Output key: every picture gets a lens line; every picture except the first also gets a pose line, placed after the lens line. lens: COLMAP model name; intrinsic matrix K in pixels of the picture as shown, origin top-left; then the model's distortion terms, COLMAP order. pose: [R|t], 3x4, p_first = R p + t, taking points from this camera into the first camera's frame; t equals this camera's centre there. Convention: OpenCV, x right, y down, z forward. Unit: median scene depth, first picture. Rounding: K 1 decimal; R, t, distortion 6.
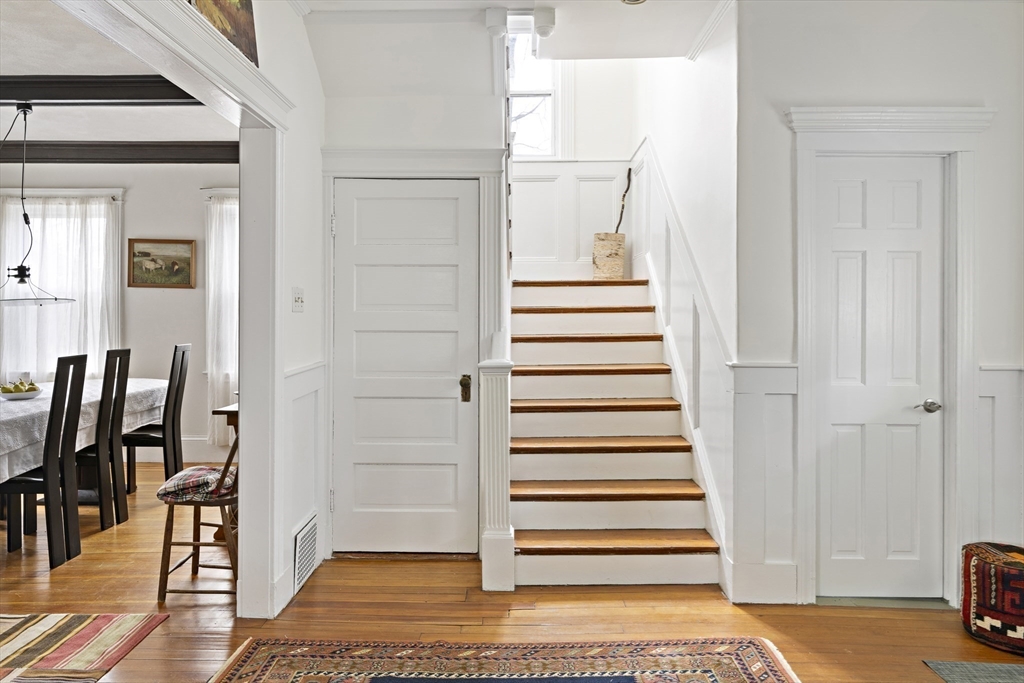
lens RADIAL K [[716.3, 0, 510.9], [0, 716.3, 311.2], [0, 0, 1]] dist [-0.000733, 0.001332]
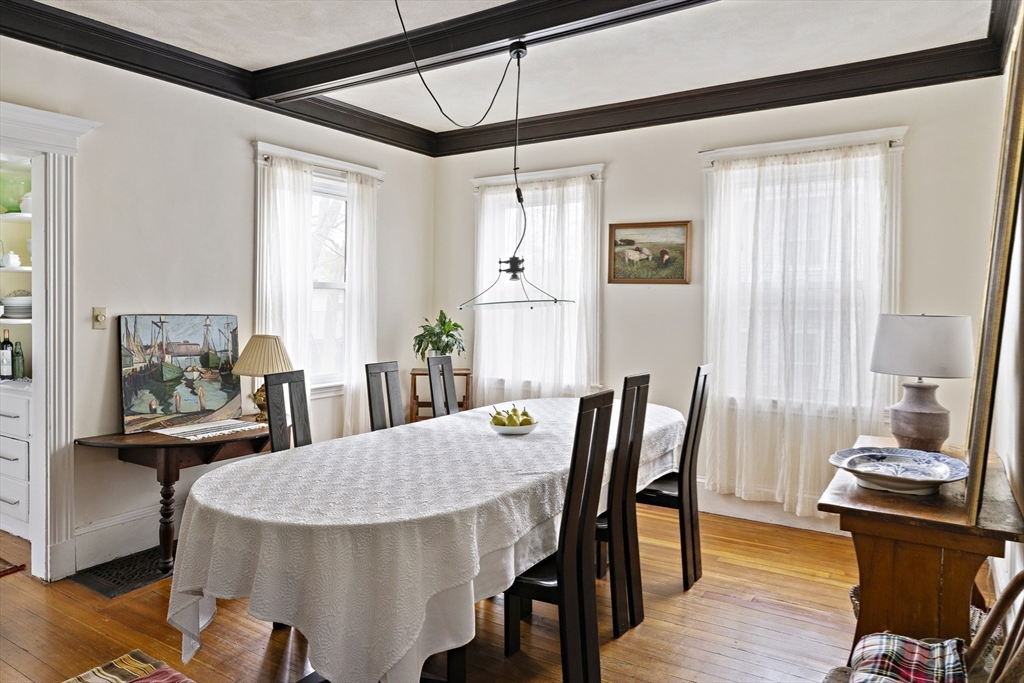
lens RADIAL K [[716.3, 0, 510.9], [0, 716.3, 311.2], [0, 0, 1]] dist [-0.000733, 0.001332]
pose [[0.850697, 0.007821, -0.525598, -0.255173], [-0.003605, 0.999953, 0.009044, -0.011245], [0.525644, -0.005799, 0.850685, 0.312710]]
